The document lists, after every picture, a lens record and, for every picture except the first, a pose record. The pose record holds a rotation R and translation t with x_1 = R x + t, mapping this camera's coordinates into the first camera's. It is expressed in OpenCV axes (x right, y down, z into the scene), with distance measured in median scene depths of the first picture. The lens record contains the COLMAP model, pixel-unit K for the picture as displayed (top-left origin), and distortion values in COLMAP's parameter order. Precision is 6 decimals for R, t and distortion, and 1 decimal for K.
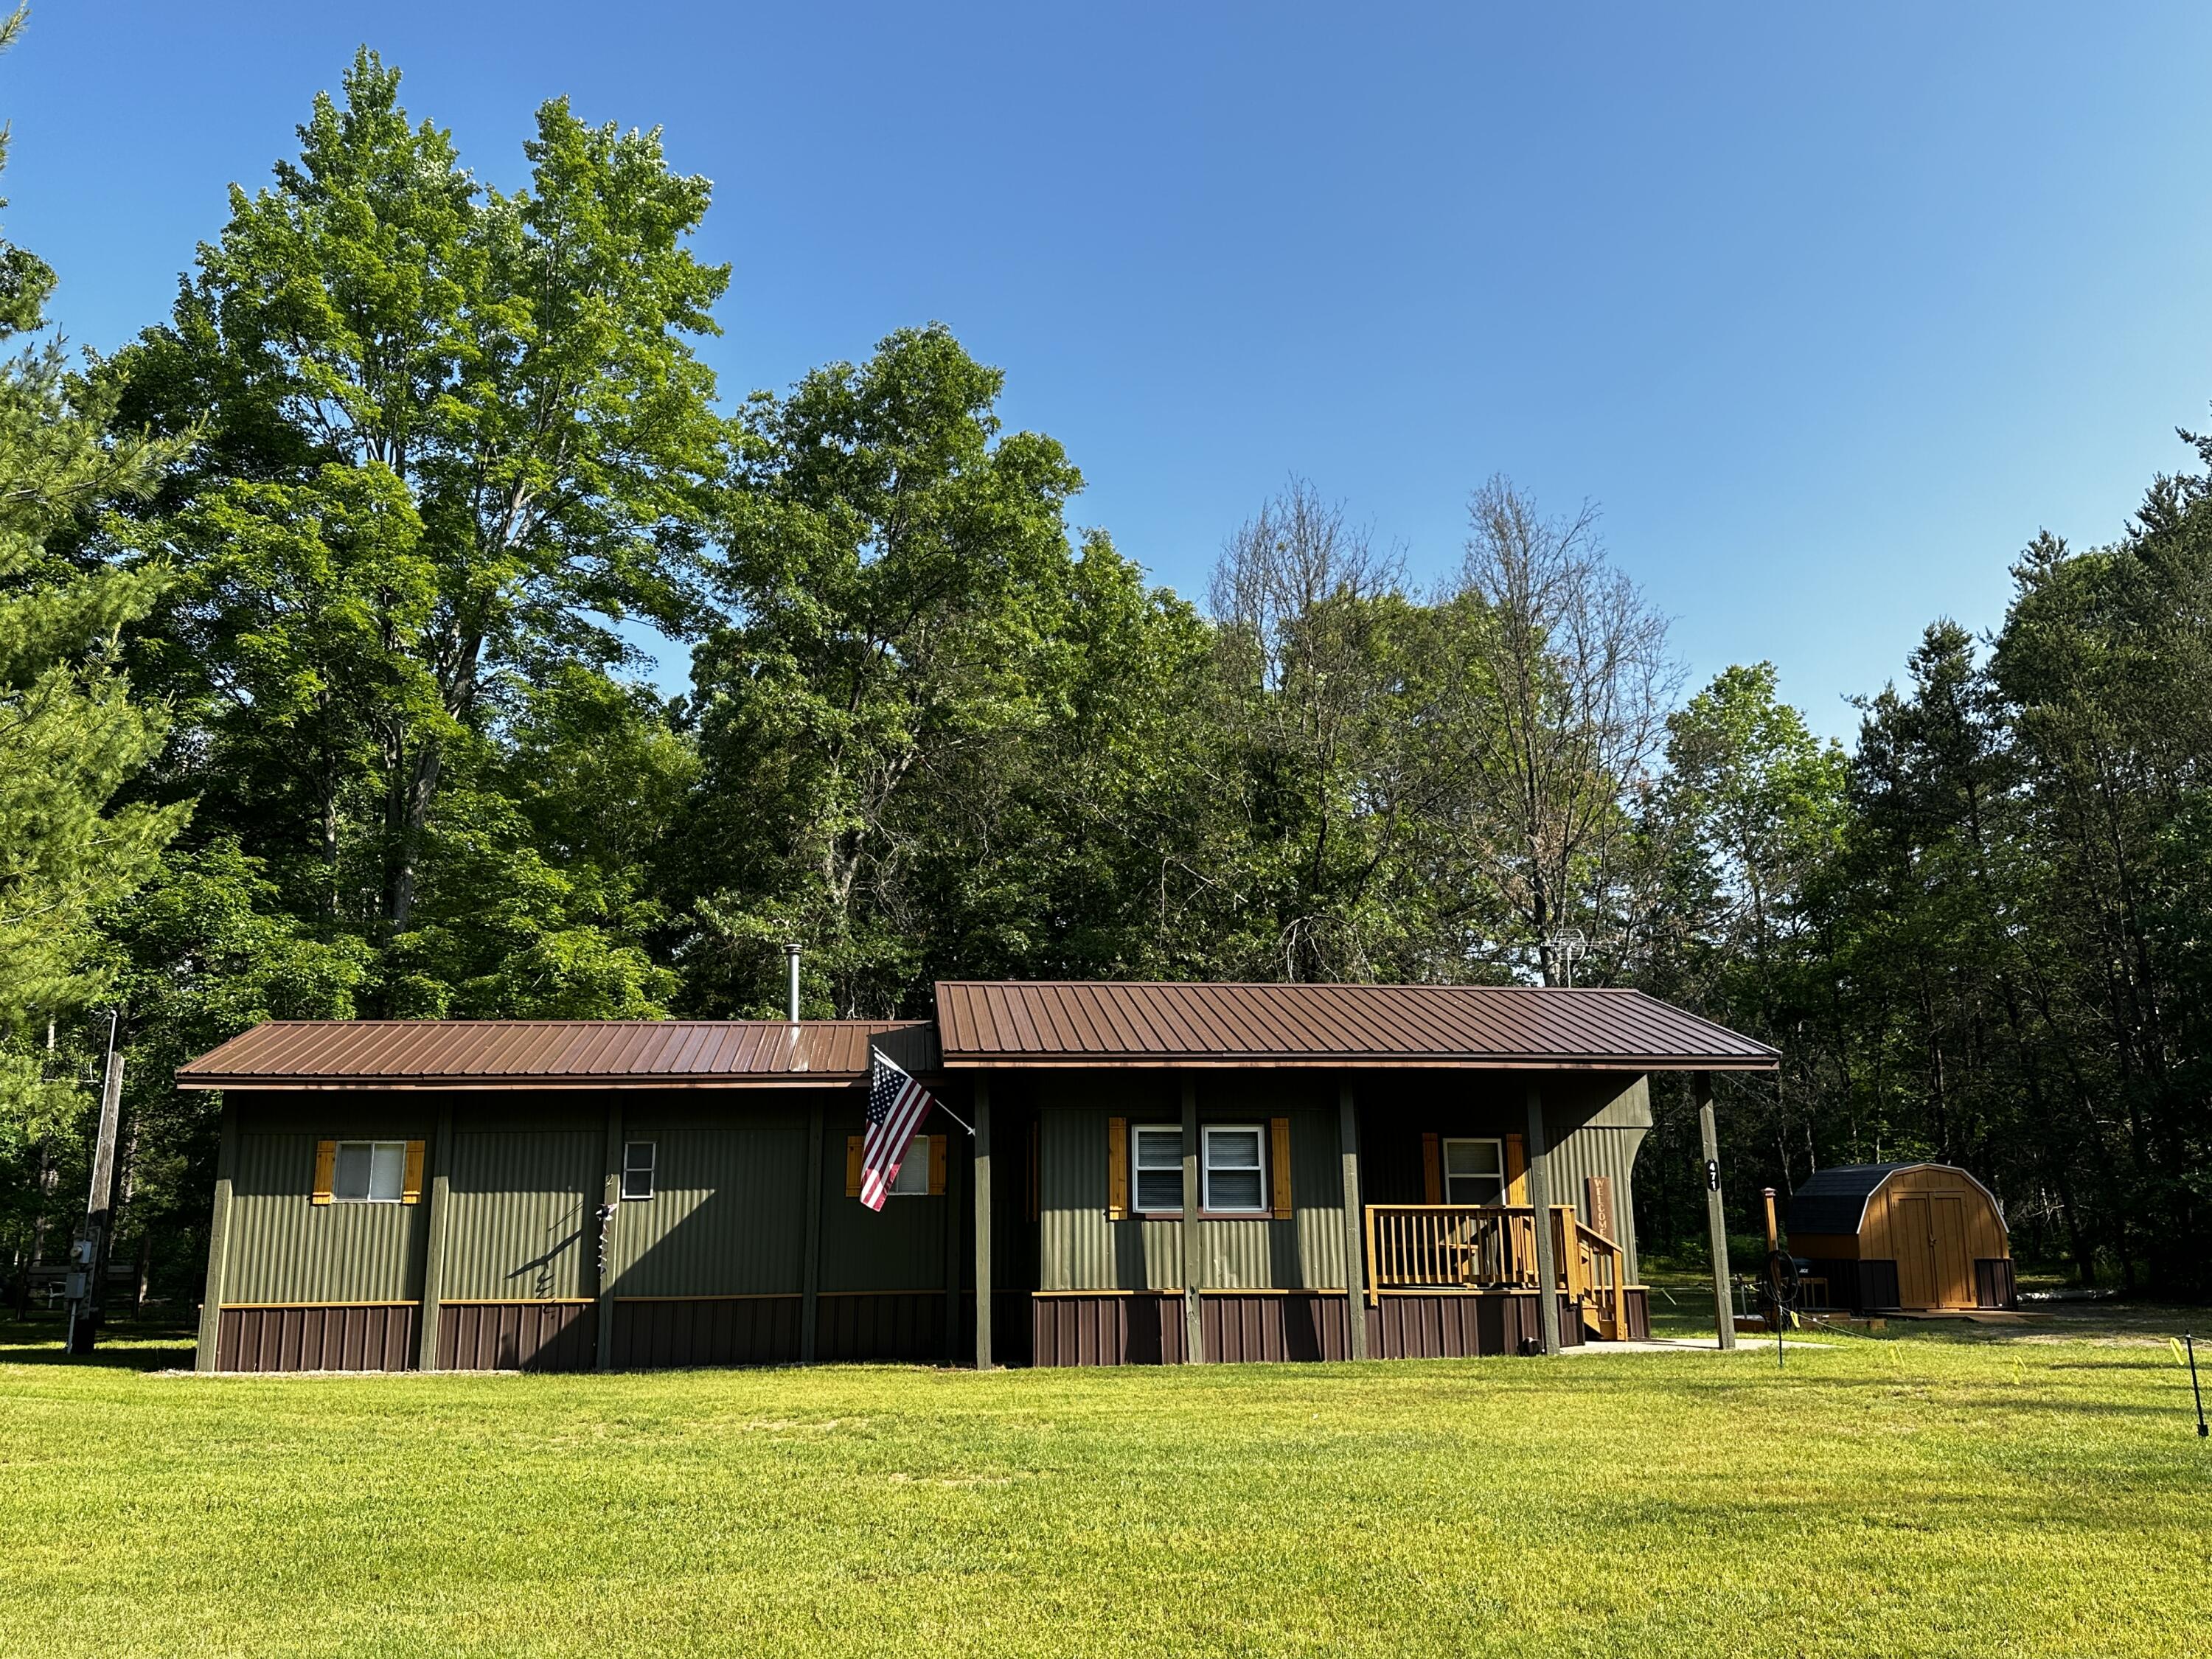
lens RADIAL K [[1731.5, 0, 1099.7], [0, 1731.5, 793.3], [0, 0, 1]] dist [0.188420, -0.484329]
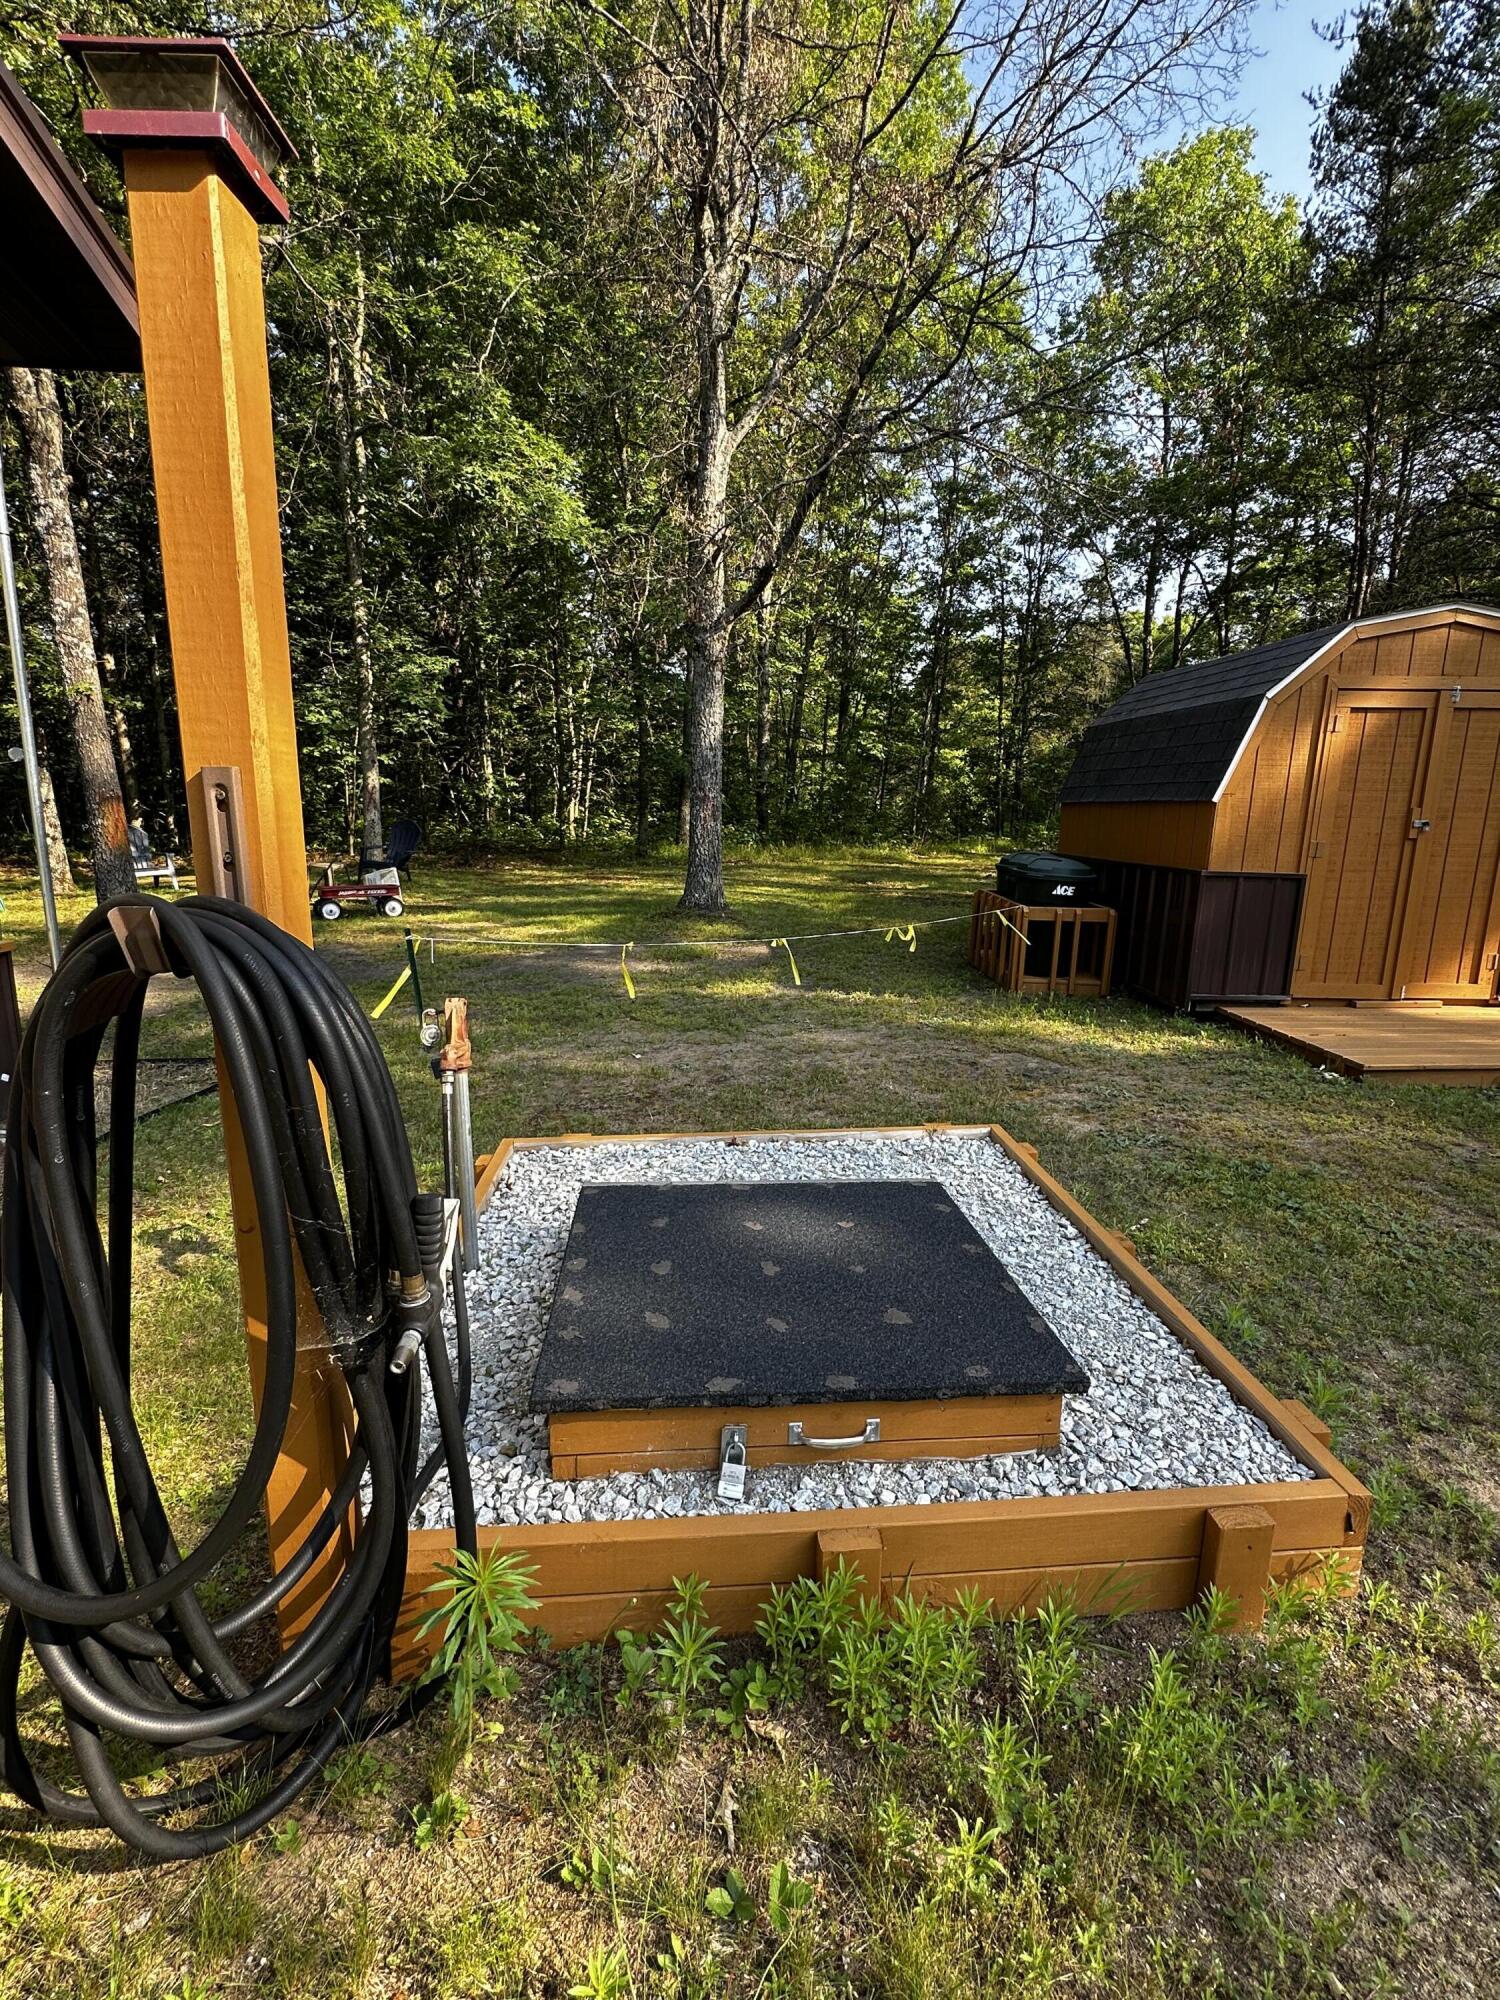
lens RADIAL K [[932.0, 0, 750.0], [0, 932.0, 1000.0], [0, 0, 1]] dist [-0.002376, 0.000179]
pose [[0.999537, 0.024190, -0.018482, 0.471634], [-0.013909, 0.902937, 0.429547, 0.287164], [0.027079, -0.429091, 0.902855, 1.121611]]
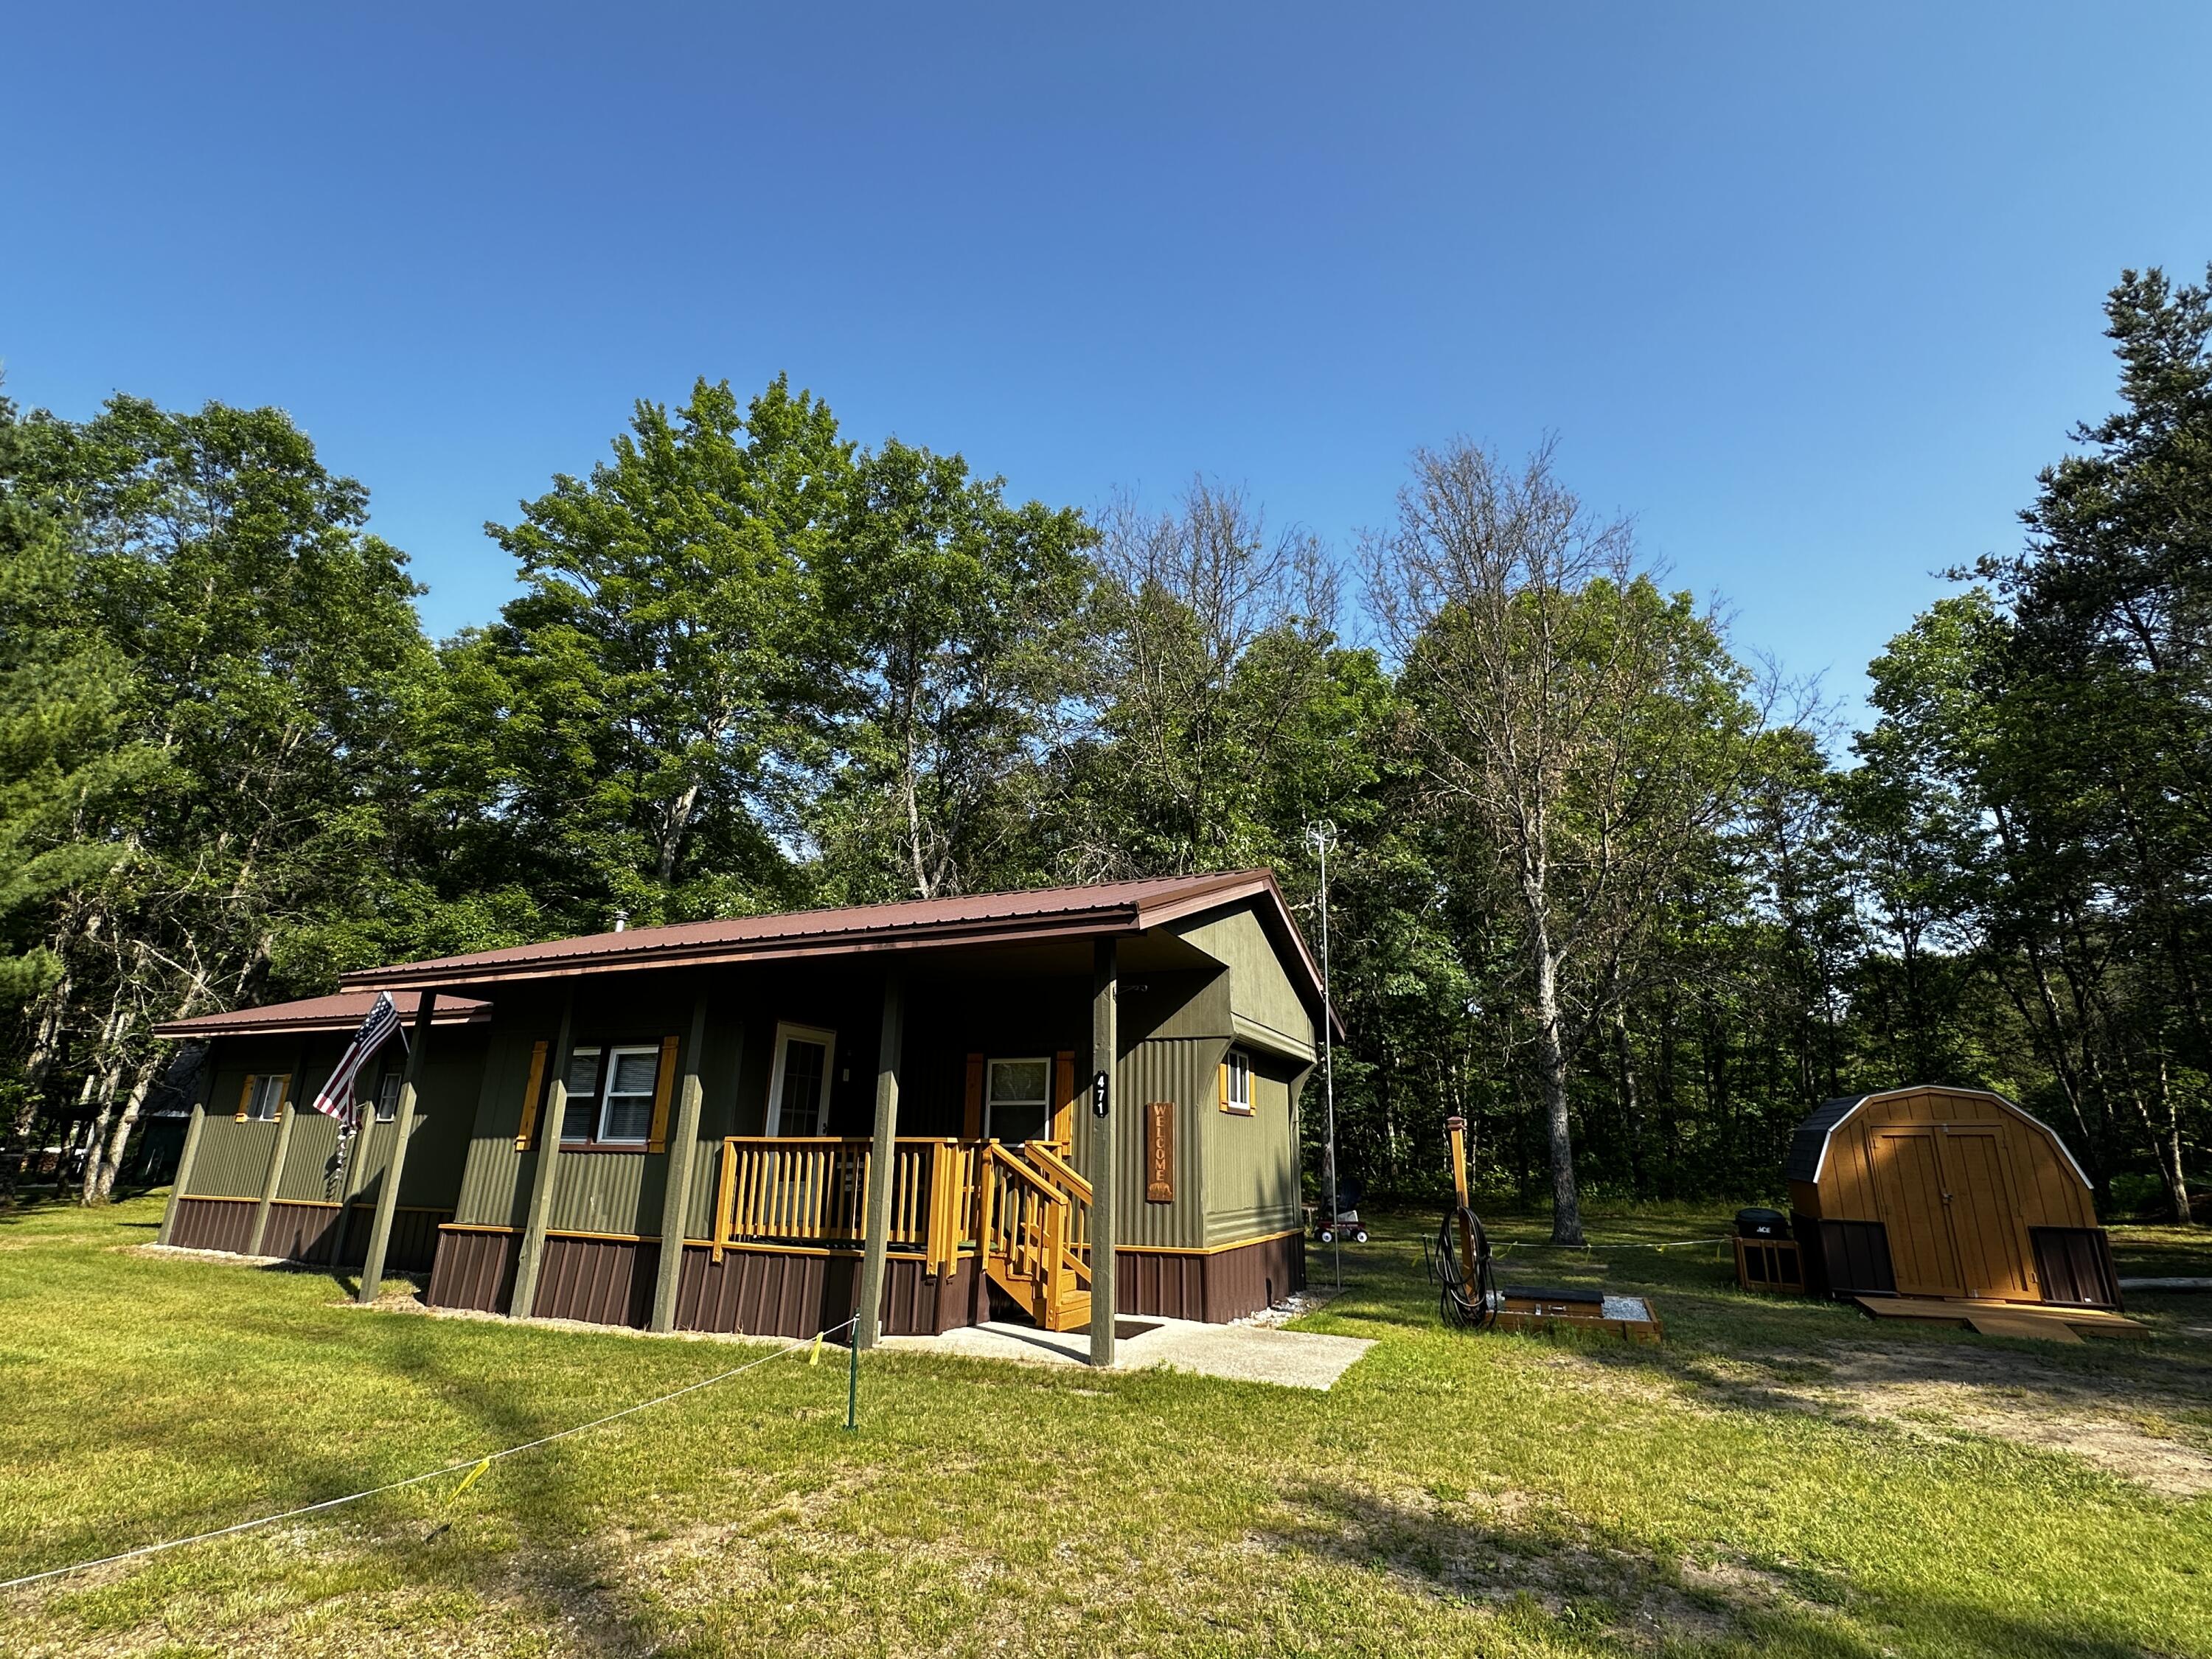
lens RADIAL K [[1030.8, 0, 1106.0], [0, 1030.8, 829.5], [0, 0, 1]] dist [-0.002376, 0.000179]
pose [[0.872459, -0.127502, -0.471761, 0.549188], [0.101446, 0.991588, -0.080383, 0.147383], [0.478041, 0.022272, 0.878055, 0.650390]]
